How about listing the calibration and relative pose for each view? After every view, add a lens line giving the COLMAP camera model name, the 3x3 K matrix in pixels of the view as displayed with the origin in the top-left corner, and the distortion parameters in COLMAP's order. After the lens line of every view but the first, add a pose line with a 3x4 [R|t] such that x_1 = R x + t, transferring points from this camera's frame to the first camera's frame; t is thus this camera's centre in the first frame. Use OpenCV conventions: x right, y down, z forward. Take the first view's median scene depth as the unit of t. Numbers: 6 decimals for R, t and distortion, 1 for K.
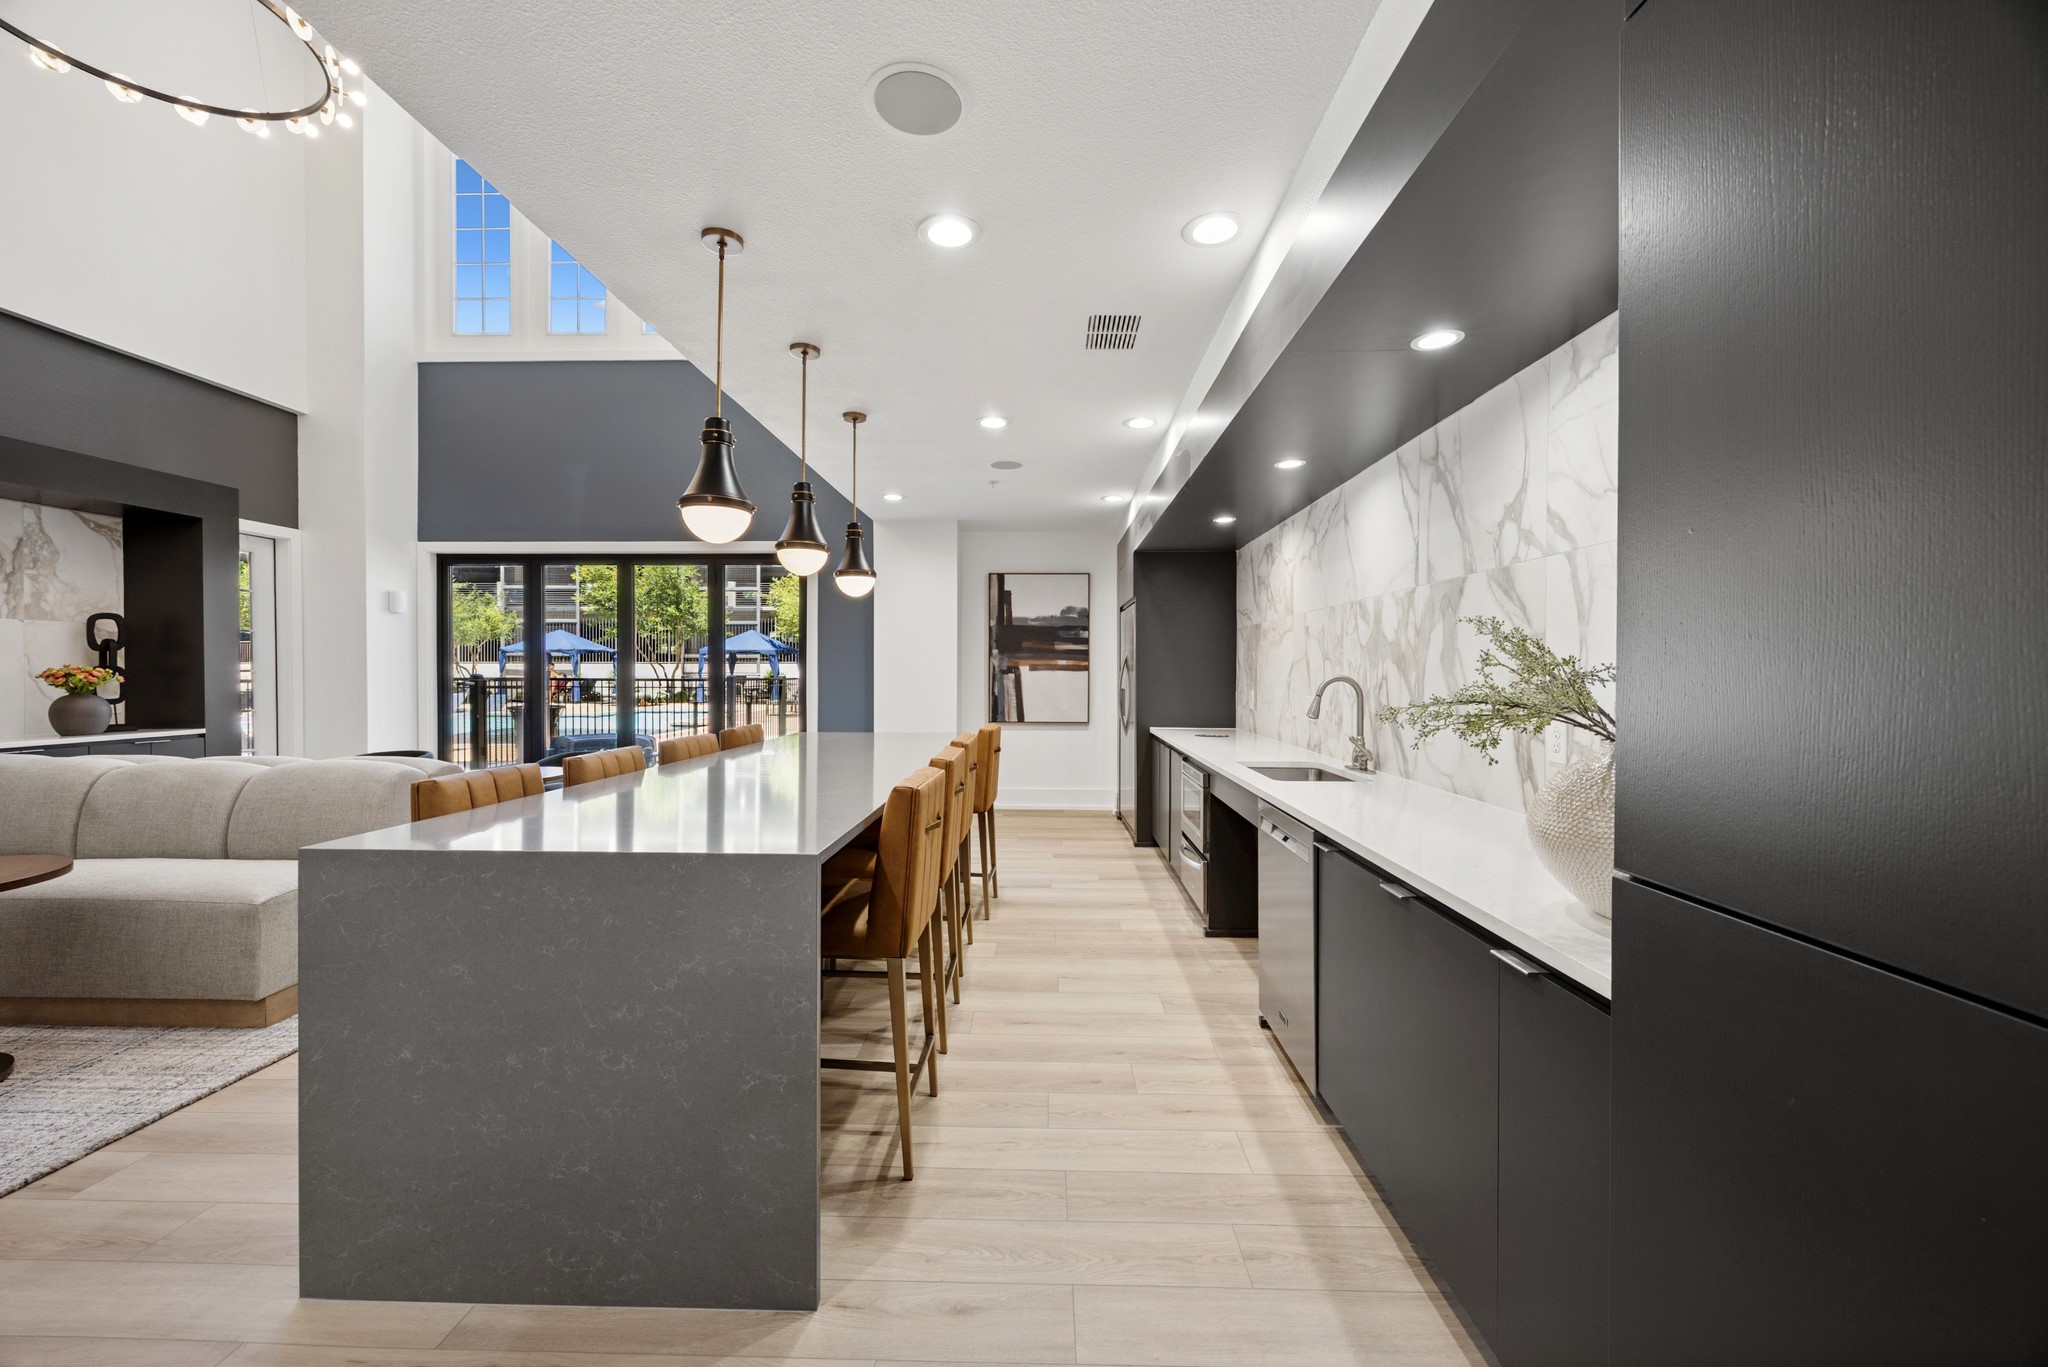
lens RADIAL K [[793.3, 0, 1024.8], [0, 793.3, 676.2], [0, 0, 1]] dist [-0.000612, 0.000002]
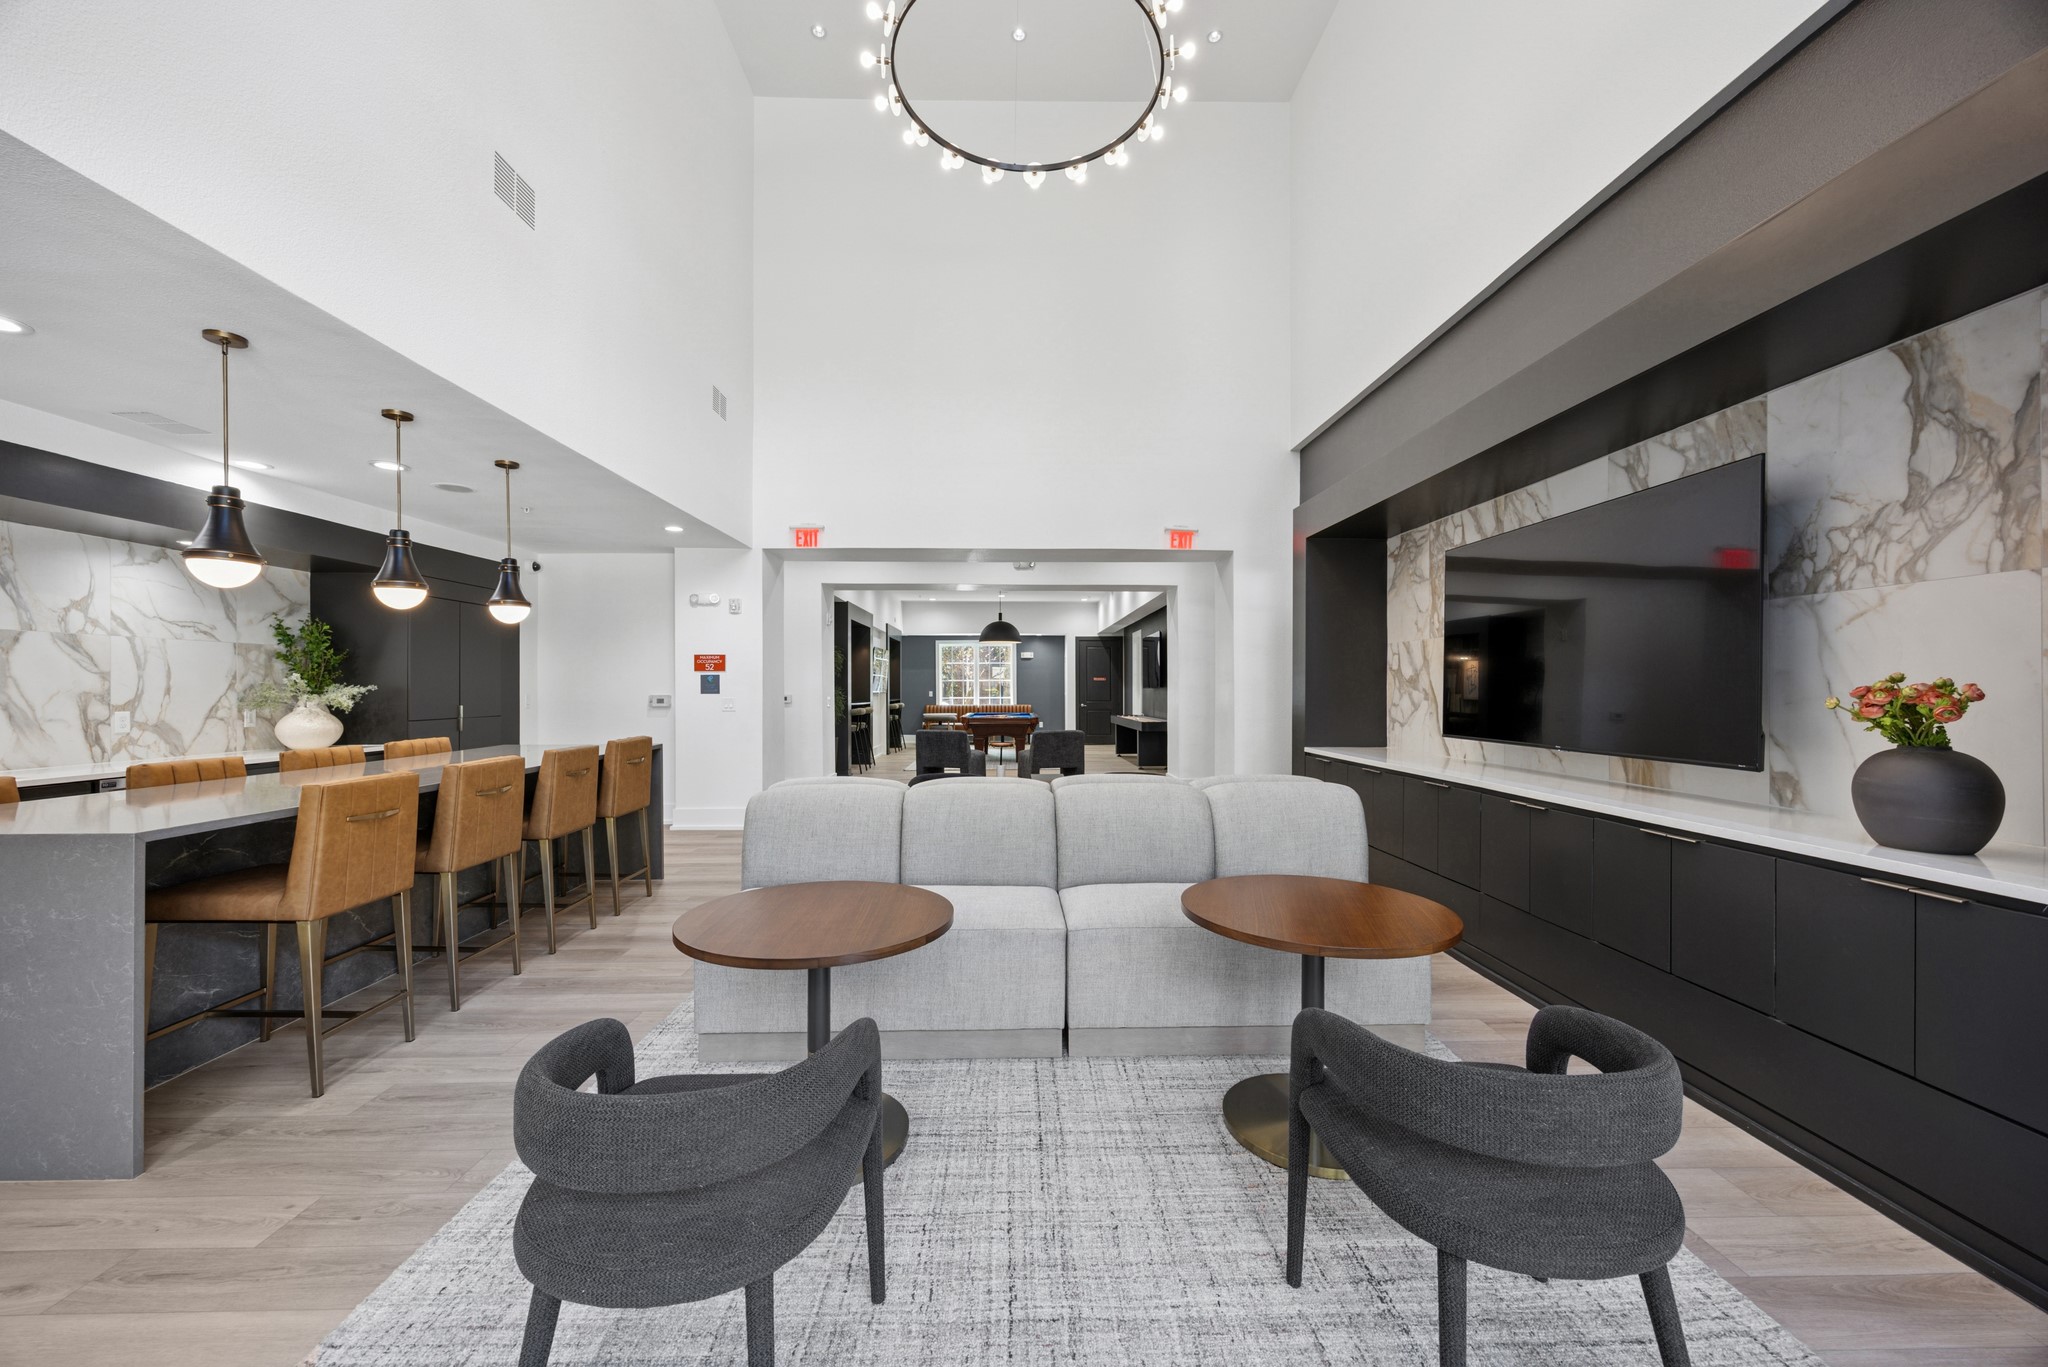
lens RADIAL K [[793.3, 0, 1025.1], [0, 793.3, 689.0], [0, 0, 1]] dist [-0.000612, 0.000002]
pose [[-0.998966, -0.000701, -0.045468, -1.526623], [-0.000996, 0.999979, 0.006475, -0.024152], [0.045462, 0.006513, -0.998945, 2.960290]]
